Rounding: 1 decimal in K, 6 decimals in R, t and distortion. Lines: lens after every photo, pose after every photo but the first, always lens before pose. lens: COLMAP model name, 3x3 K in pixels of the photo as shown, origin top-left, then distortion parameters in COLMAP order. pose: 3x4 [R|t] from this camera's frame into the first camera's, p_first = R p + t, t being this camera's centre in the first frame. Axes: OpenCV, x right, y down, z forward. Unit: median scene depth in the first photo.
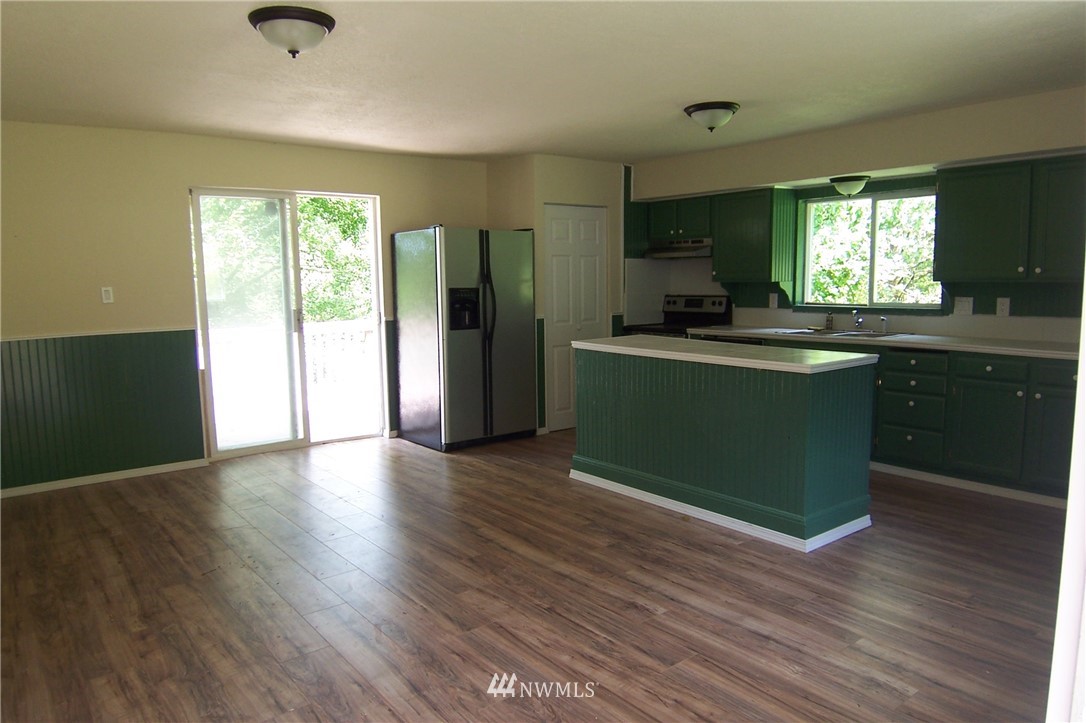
lens RADIAL K [[718.7, 0, 543.0], [0, 718.7, 361.5], [0, 0, 1]] dist [0.008685, -0.075991]
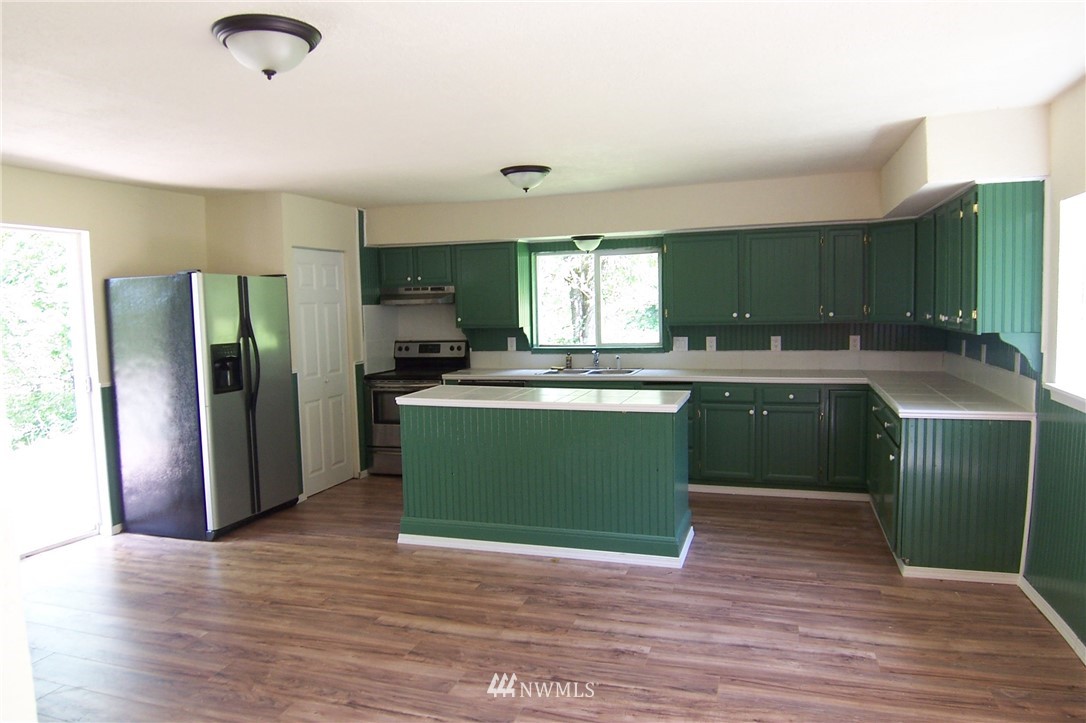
lens RADIAL K [[718.7, 0, 543.0], [0, 718.7, 361.5], [0, 0, 1]] dist [0.008685, -0.075991]
pose [[0.835300, -0.049439, 0.547567, -0.298678], [0.076265, 0.996739, -0.026345, -0.034356], [-0.544479, 0.063766, 0.836347, 0.097345]]
